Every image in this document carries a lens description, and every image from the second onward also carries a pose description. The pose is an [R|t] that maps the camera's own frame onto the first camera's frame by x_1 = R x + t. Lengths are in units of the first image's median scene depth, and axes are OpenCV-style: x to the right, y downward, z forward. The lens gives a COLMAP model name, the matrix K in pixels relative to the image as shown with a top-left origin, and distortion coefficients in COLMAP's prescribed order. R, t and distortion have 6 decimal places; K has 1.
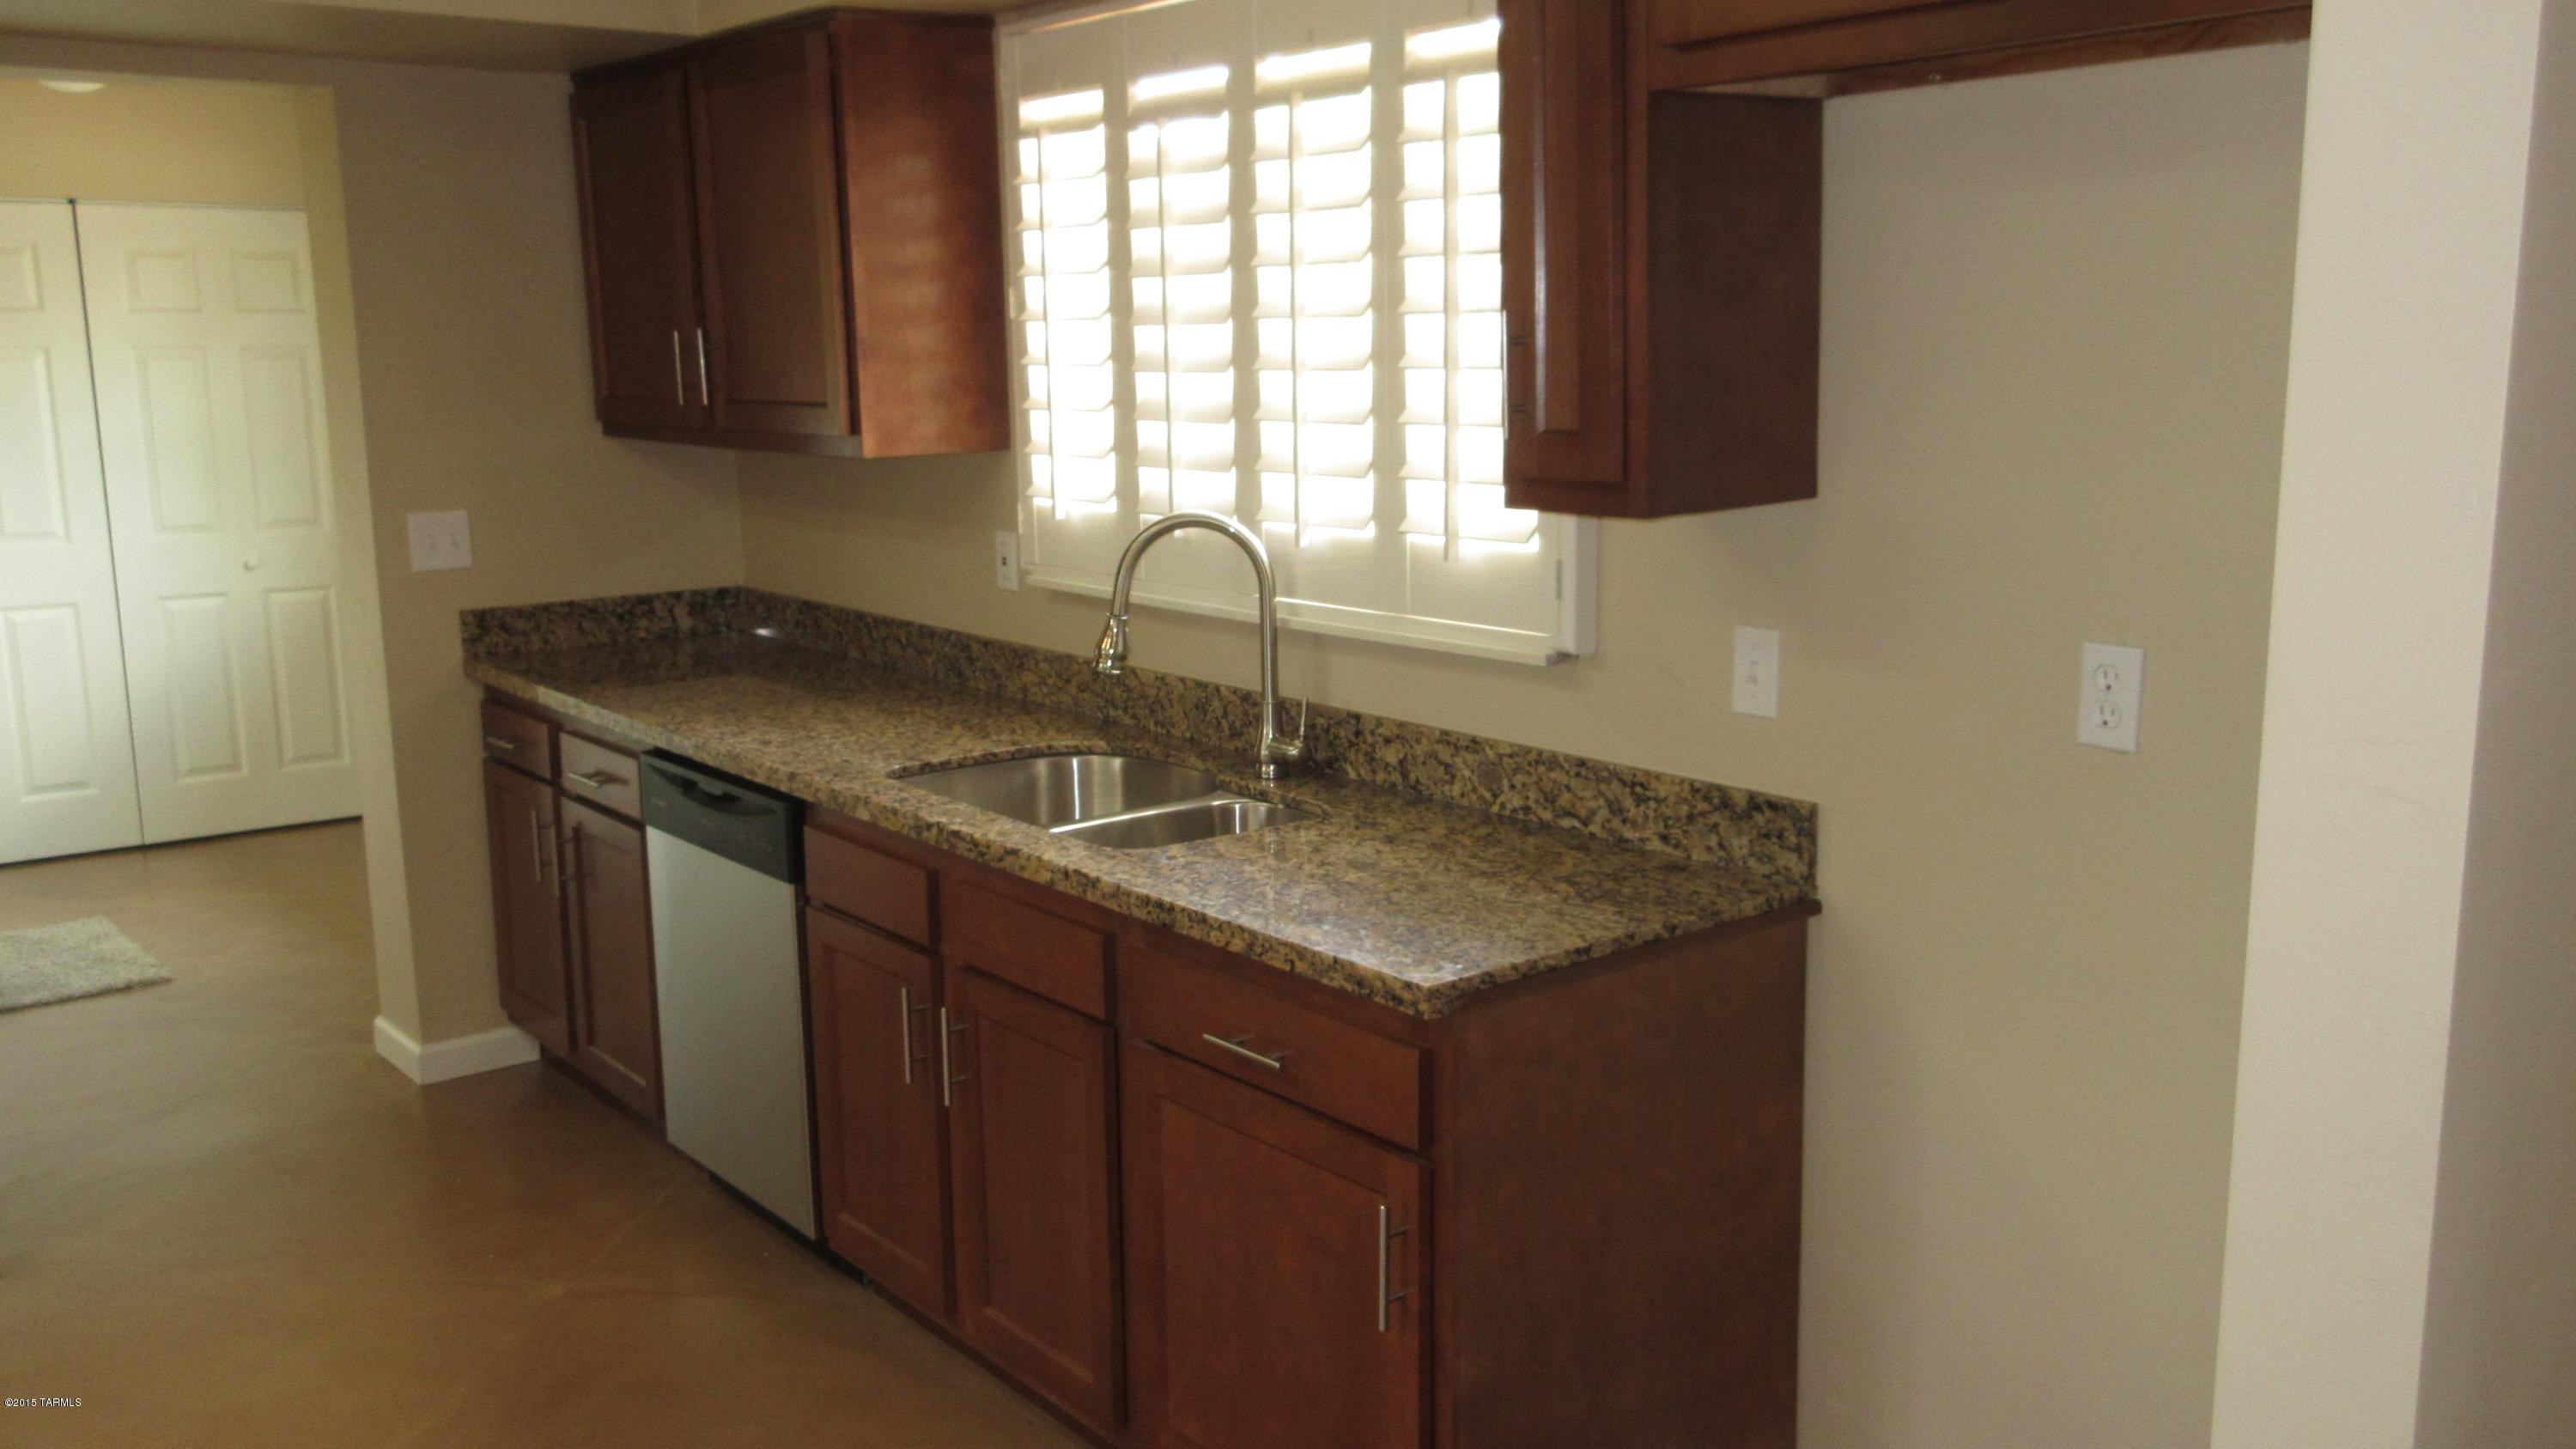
lens RADIAL K [[2152.1, 0, 1274.8], [0, 2152.1, 738.9], [0, 0, 1]] dist [0.011693, 0.006937]
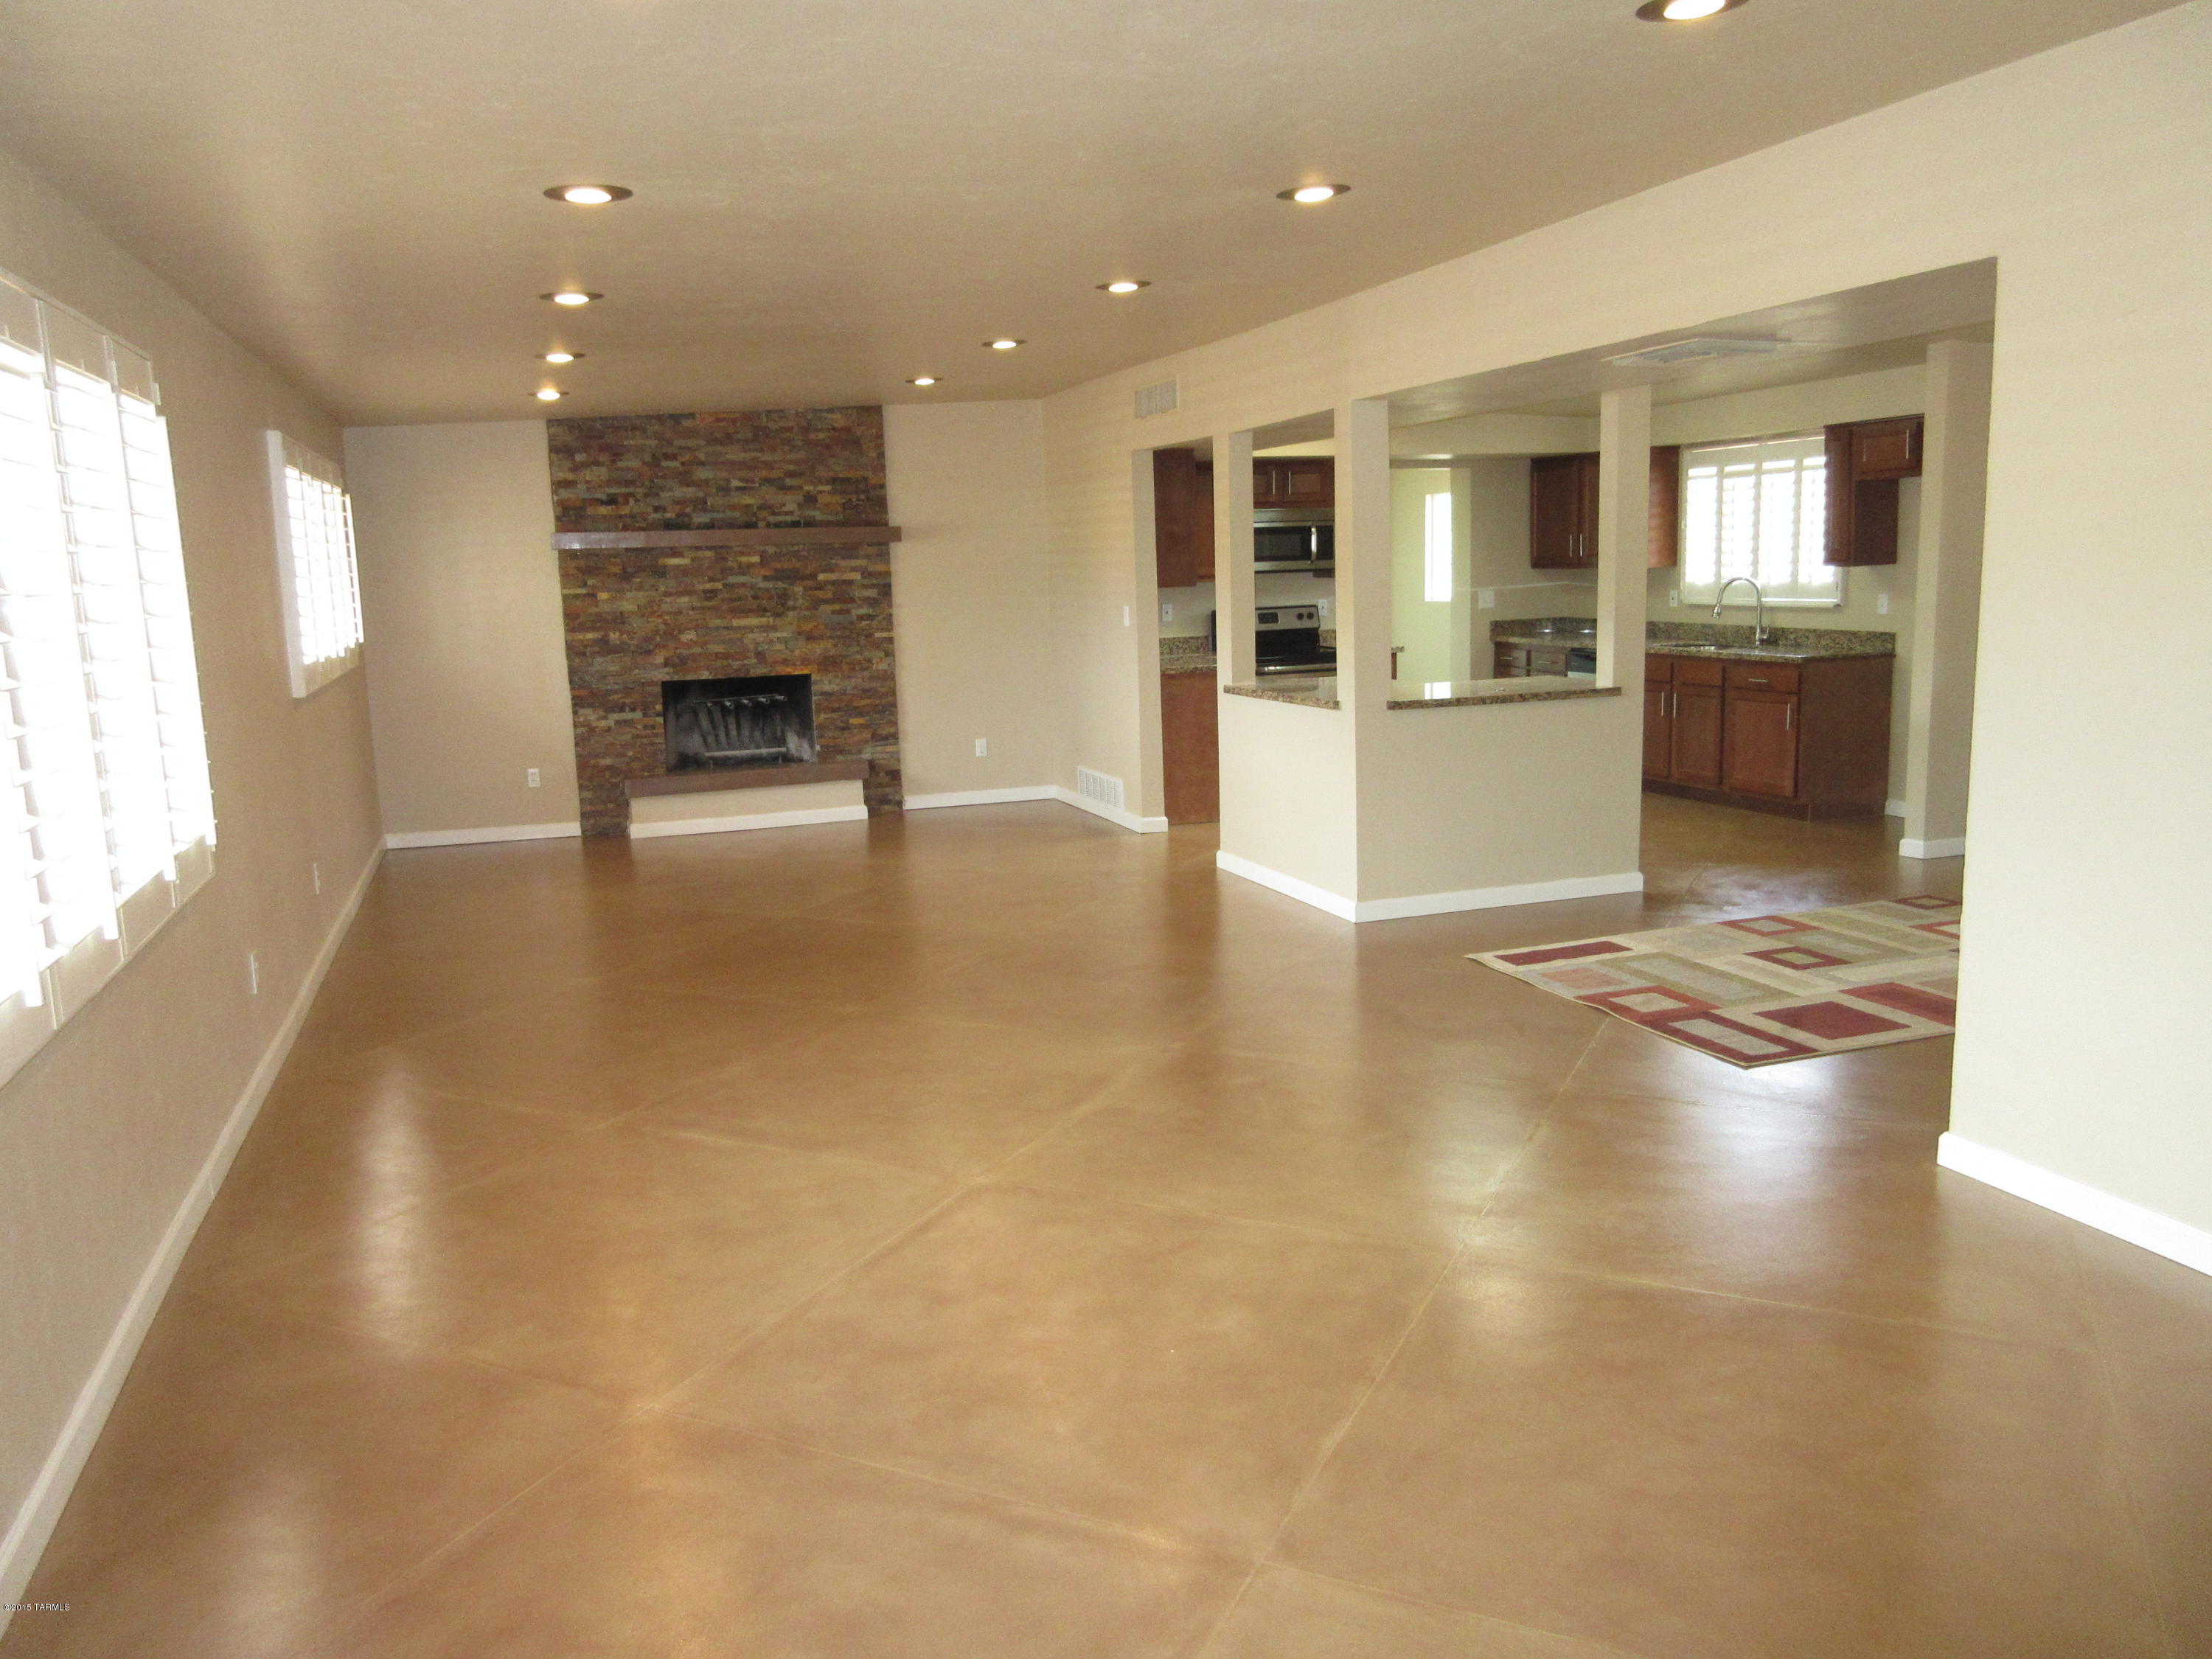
lens RADIAL K [[1643.9, 0, 1115.3], [0, 1643.9, 848.3], [0, 0, 1]] dist [-0.008436, 0.012464]
pose [[0.947214, 0.038719, -0.318256, -0.146635], [-0.039384, 0.999215, 0.004347, 0.424335], [0.318175, 0.008417, 0.947995, -2.214012]]
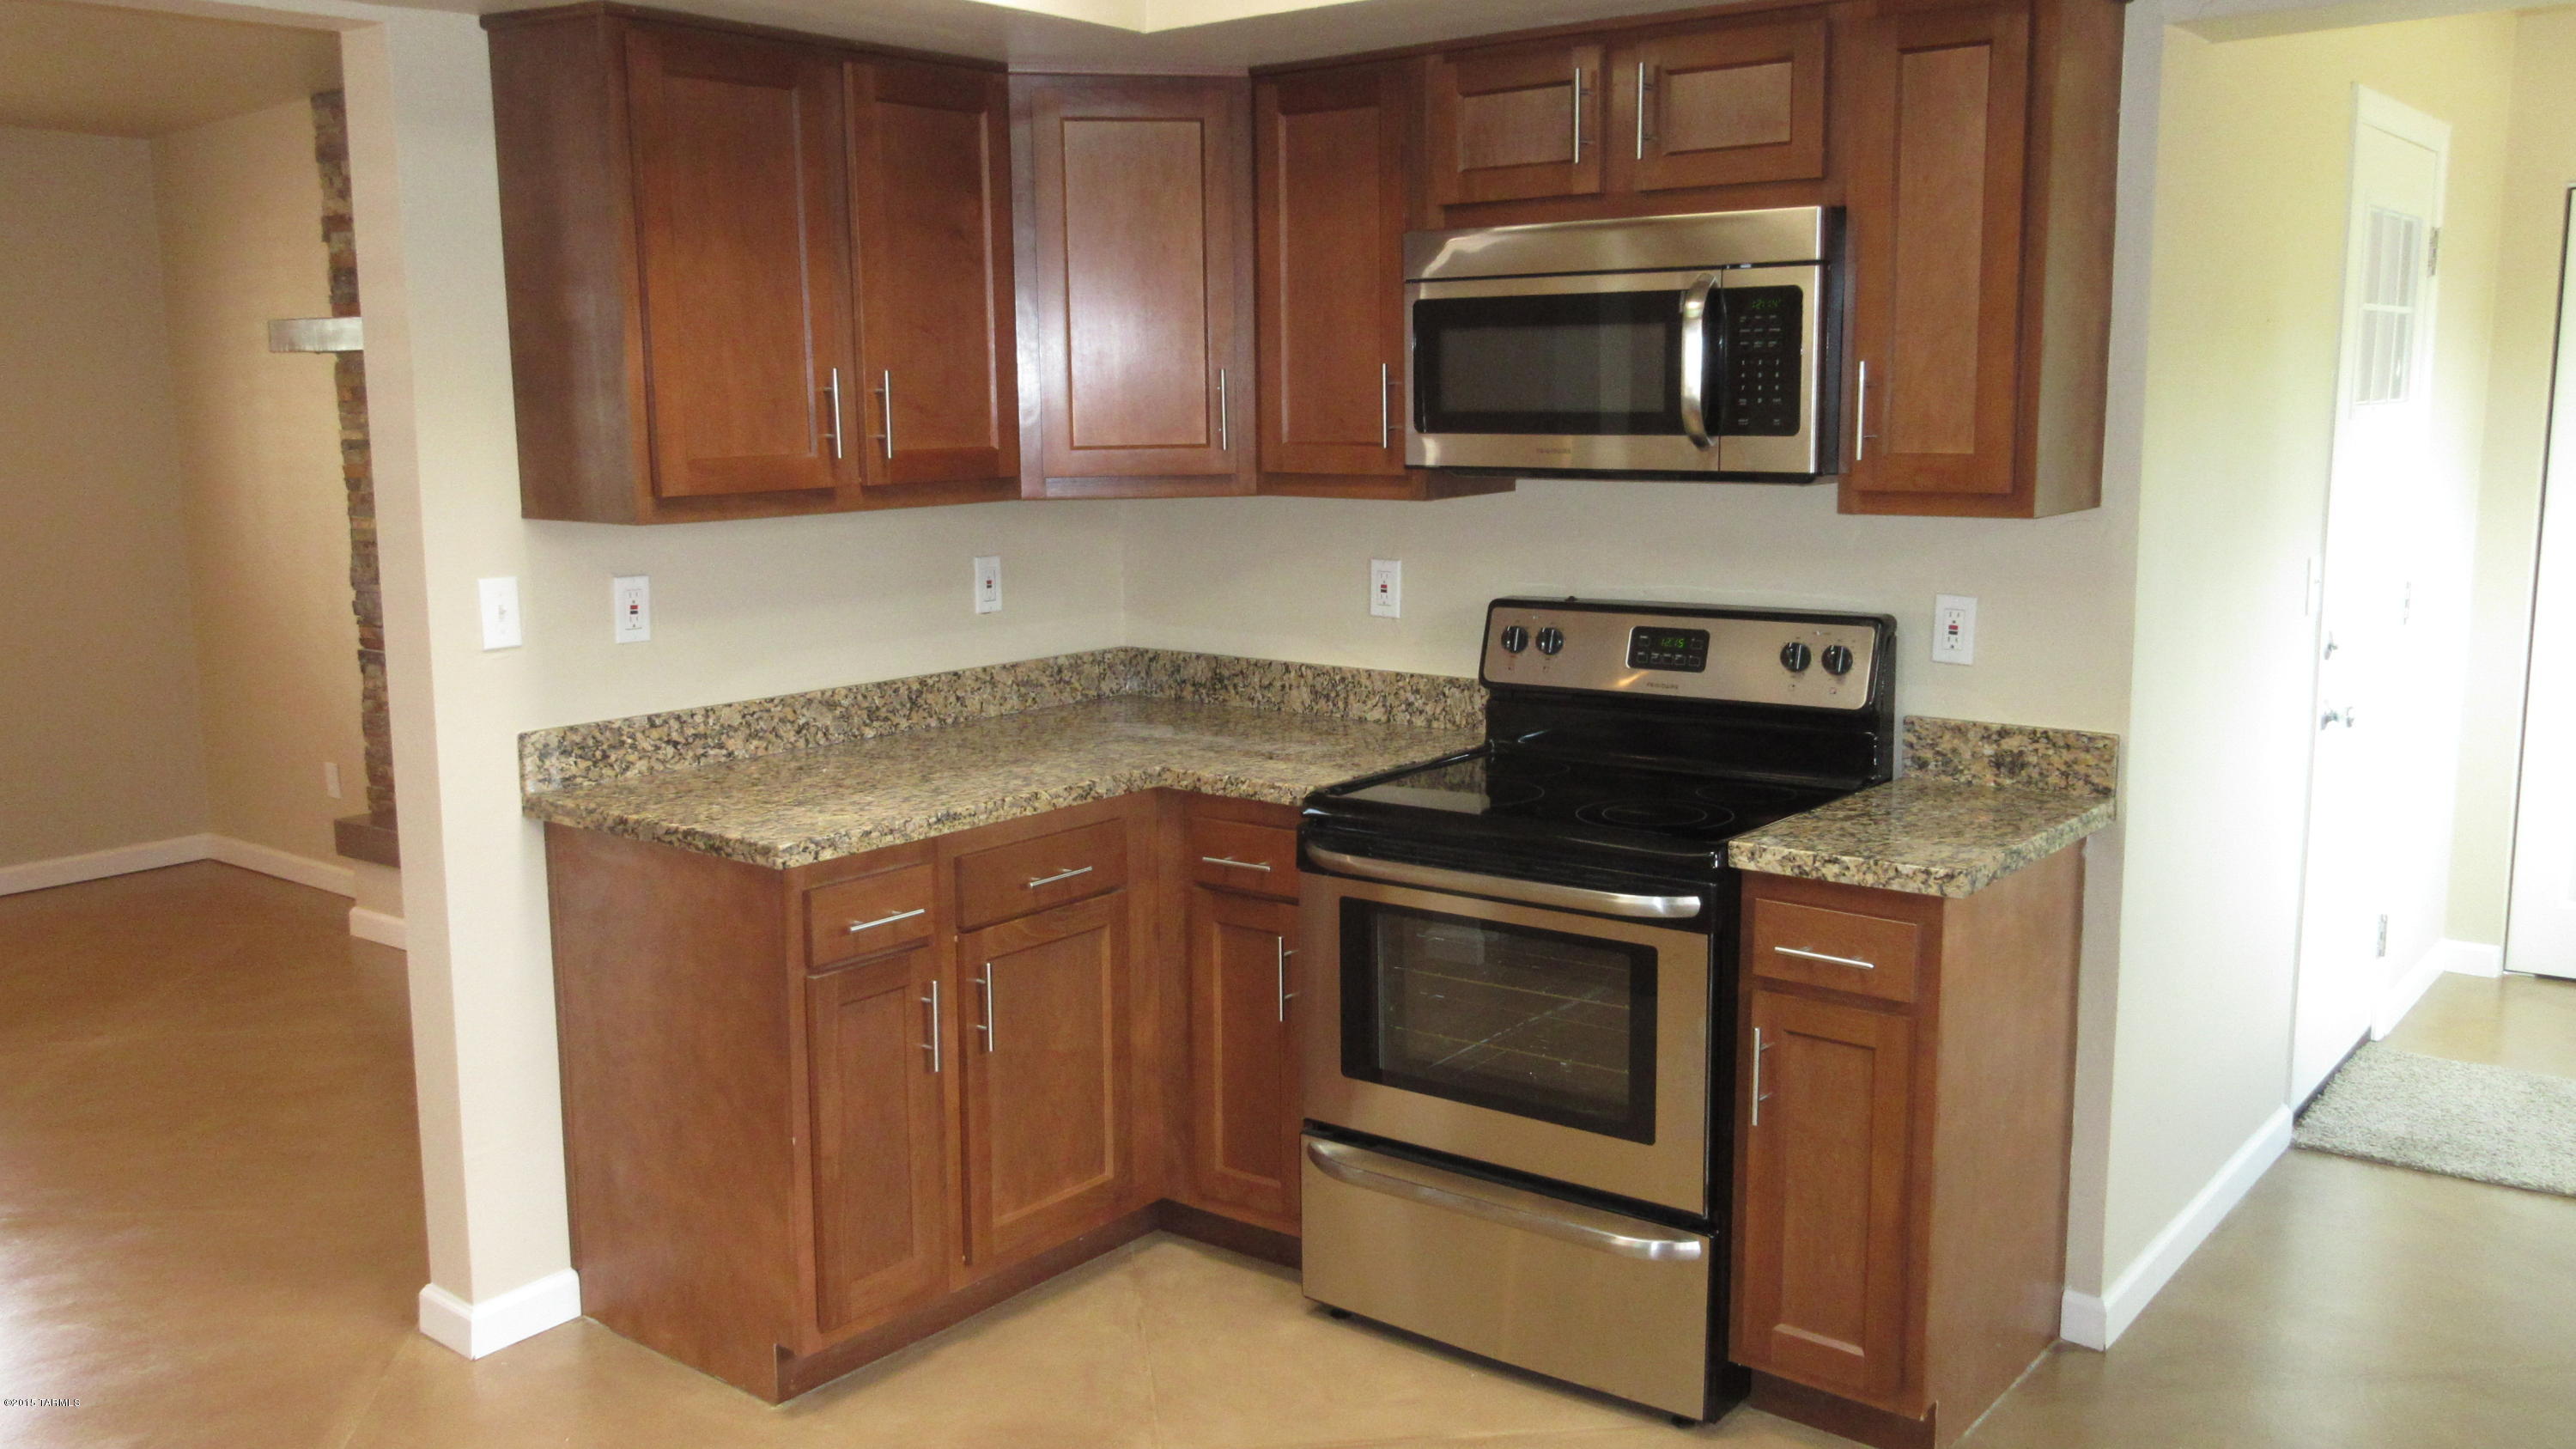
lens RADIAL K [[2152.1, 0, 1282.7], [0, 2152.1, 740.3], [0, 0, 1]] dist [0.011693, 0.006937]
pose [[0.243008, 0.166473, -0.955633, 0.106054], [-0.172442, 0.976886, 0.126325, -0.100421], [0.954574, 0.134094, 0.266098, 0.552351]]
